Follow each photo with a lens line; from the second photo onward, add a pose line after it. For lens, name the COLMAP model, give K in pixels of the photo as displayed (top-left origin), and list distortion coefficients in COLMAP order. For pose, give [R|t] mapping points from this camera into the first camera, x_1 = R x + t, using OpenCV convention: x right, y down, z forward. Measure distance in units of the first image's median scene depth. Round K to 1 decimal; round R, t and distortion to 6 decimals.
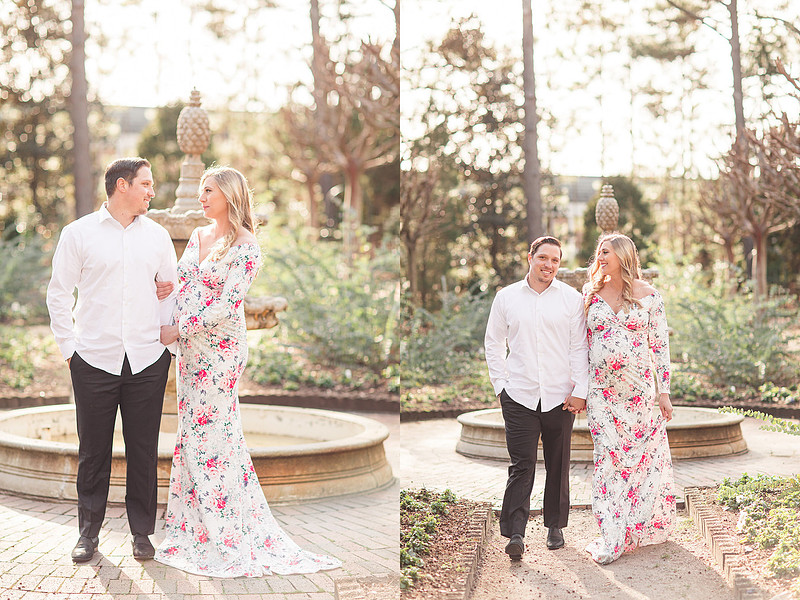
lens RADIAL K [[3246.2, 0, 400.0], [0, 3246.2, 300.0], [0, 0, 1]] dist [-0.017804, 0.568707]
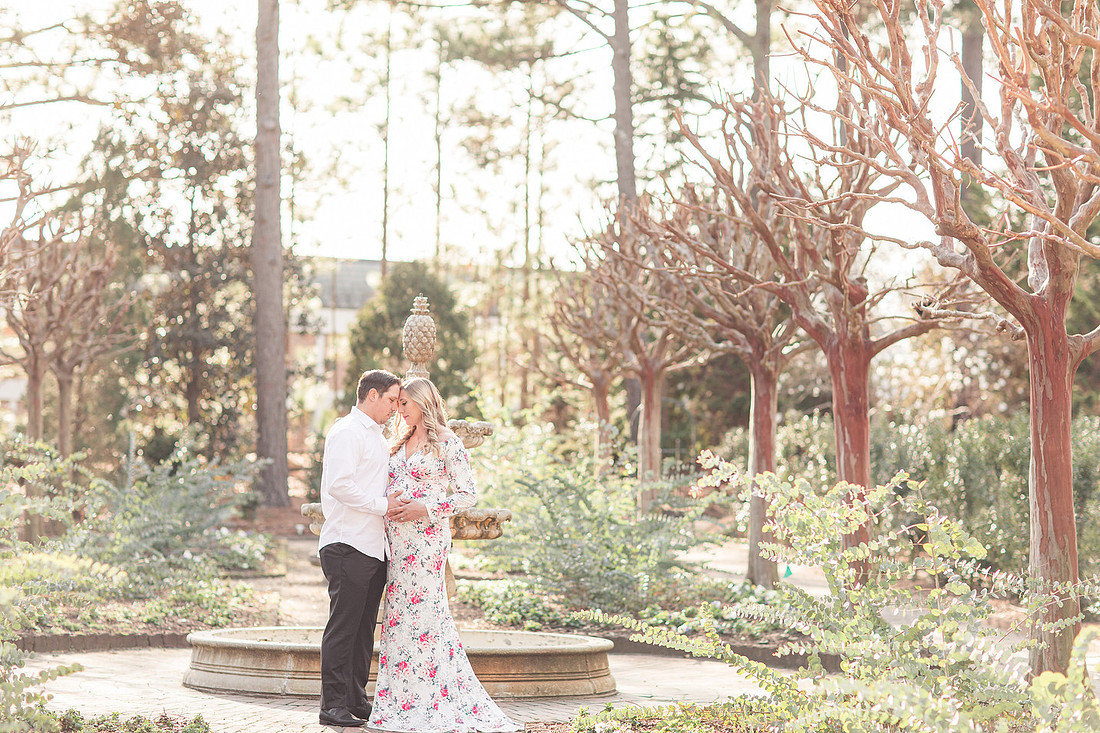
lens RADIAL K [[2841.4, 0, 550.0], [0, 2841.4, 366.5], [0, 0, 1]] dist [0.036050, -0.001571]
pose [[0.995884, 0.028432, 0.086059, 0.047941], [-0.026639, 0.999405, -0.021915, -0.009908], [-0.086631, 0.019532, 0.996049, 0.491594]]
